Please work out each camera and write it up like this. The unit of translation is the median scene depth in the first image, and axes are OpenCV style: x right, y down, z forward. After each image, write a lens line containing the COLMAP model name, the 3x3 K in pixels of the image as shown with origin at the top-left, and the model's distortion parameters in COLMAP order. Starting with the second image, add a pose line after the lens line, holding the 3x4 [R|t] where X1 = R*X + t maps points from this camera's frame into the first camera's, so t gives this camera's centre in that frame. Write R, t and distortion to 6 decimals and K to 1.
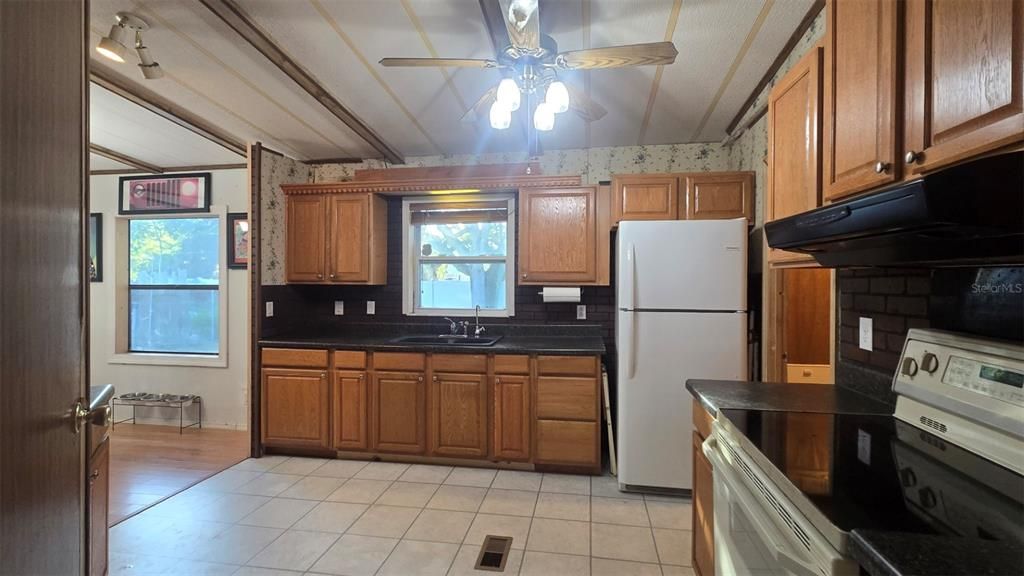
lens RADIAL K [[454.0, 0, 511.8], [0, 454.0, 284.4], [0, 0, 1]] dist [0.001854, 0.000056]
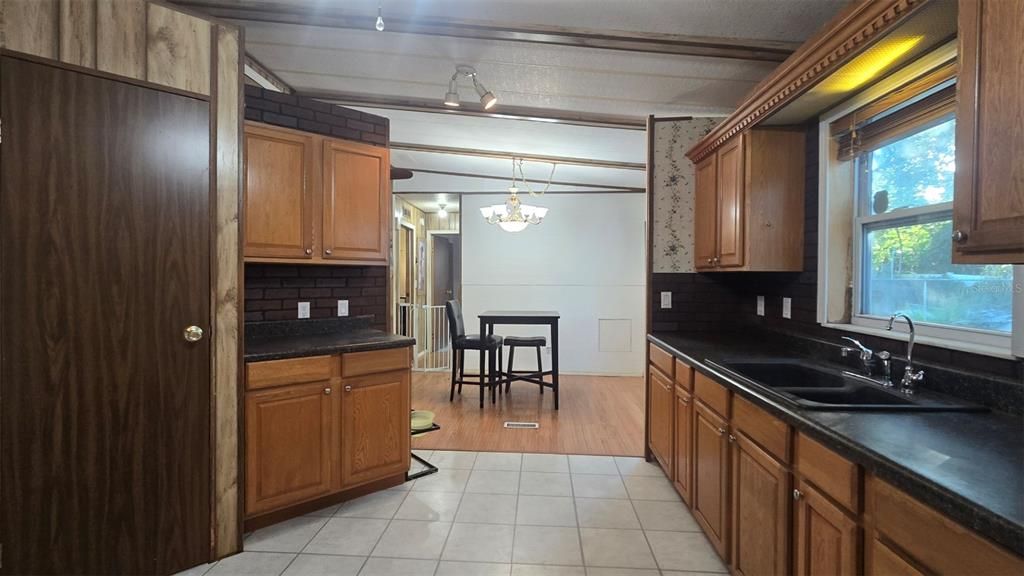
lens RADIAL K [[454.0, 0, 509.3], [0, 454.0, 285.0], [0, 0, 1]] dist [0.001854, 0.000056]
pose [[0.111862, 0.015435, -0.993604, 0.295514], [-0.011317, 0.999834, 0.014258, 0.015544], [0.993659, 0.009650, 0.112018, 0.577395]]
